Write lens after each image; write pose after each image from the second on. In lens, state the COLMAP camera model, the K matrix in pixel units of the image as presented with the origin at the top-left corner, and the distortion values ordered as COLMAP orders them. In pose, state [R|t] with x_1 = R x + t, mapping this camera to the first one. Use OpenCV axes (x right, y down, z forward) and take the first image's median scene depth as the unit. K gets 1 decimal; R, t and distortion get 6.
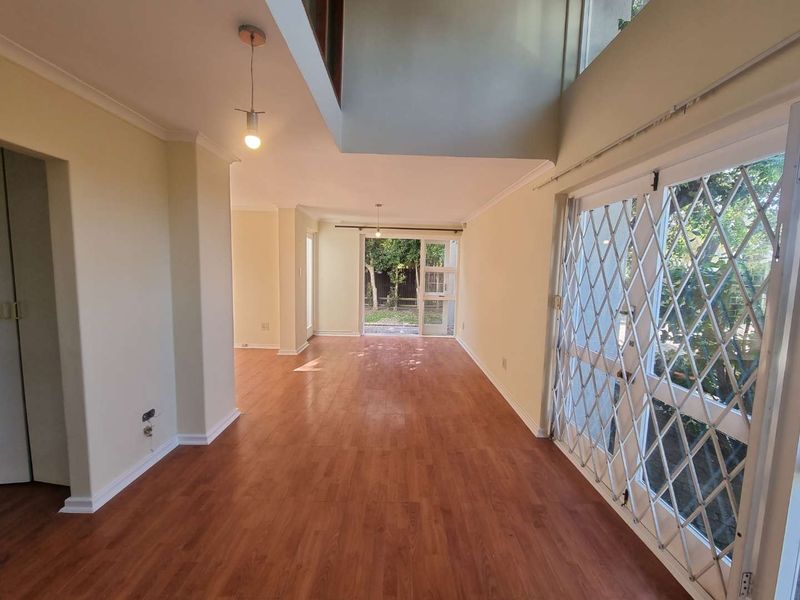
lens RADIAL K [[324.7, 0, 404.1], [0, 324.7, 299.5], [0, 0, 1]] dist [-0.000611, -0.000554]
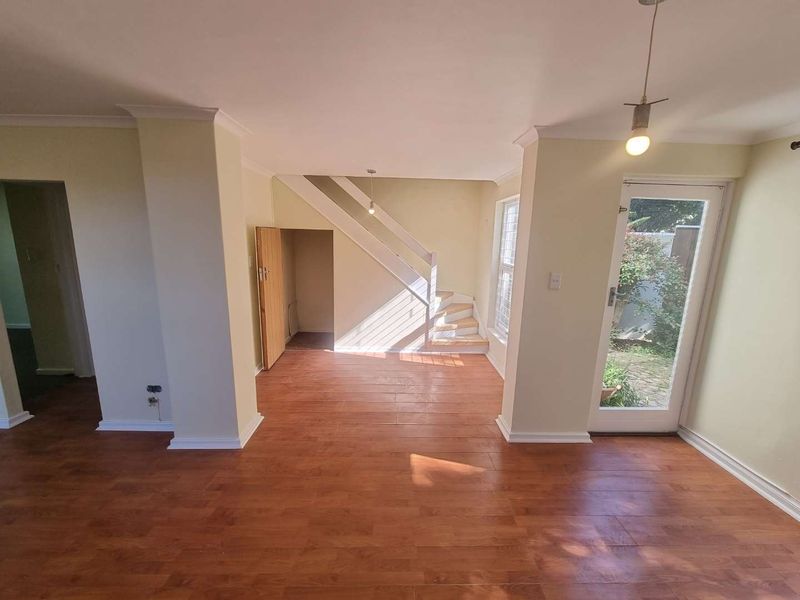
lens RADIAL K [[324.7, 0, 404.1], [0, 324.7, 299.5], [0, 0, 1]] dist [-0.000611, -0.000554]
pose [[0.008467, 0.160600, -0.986983, 0.105654], [-0.121424, 0.979880, 0.158402, -0.084791], [0.992565, 0.118503, 0.027797, 0.630160]]
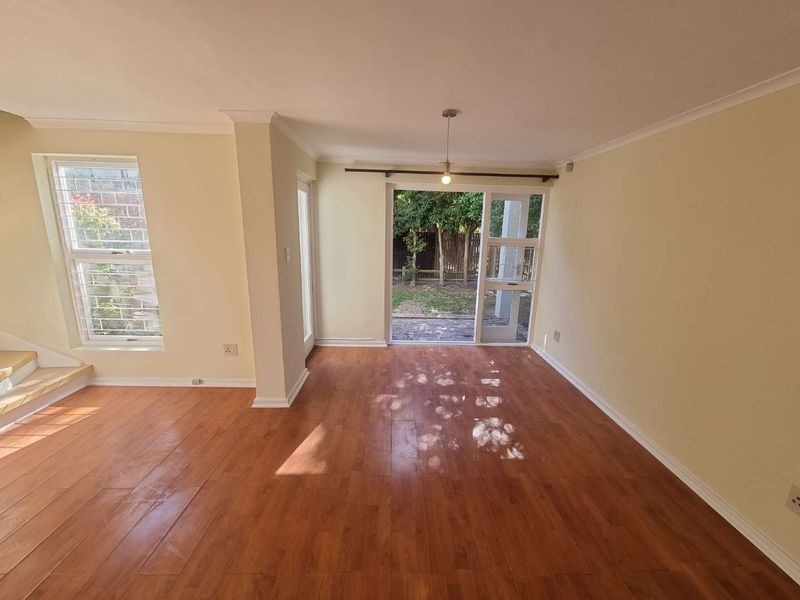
lens RADIAL K [[324.7, 0, 404.1], [0, 324.7, 299.5], [0, 0, 1]] dist [-0.000611, -0.000554]
pose [[0.999958, -0.003966, 0.008215, -0.108329], [0.002923, 0.992358, 0.123358, -0.061783], [-0.008642, -0.123329, 0.992328, 0.373501]]
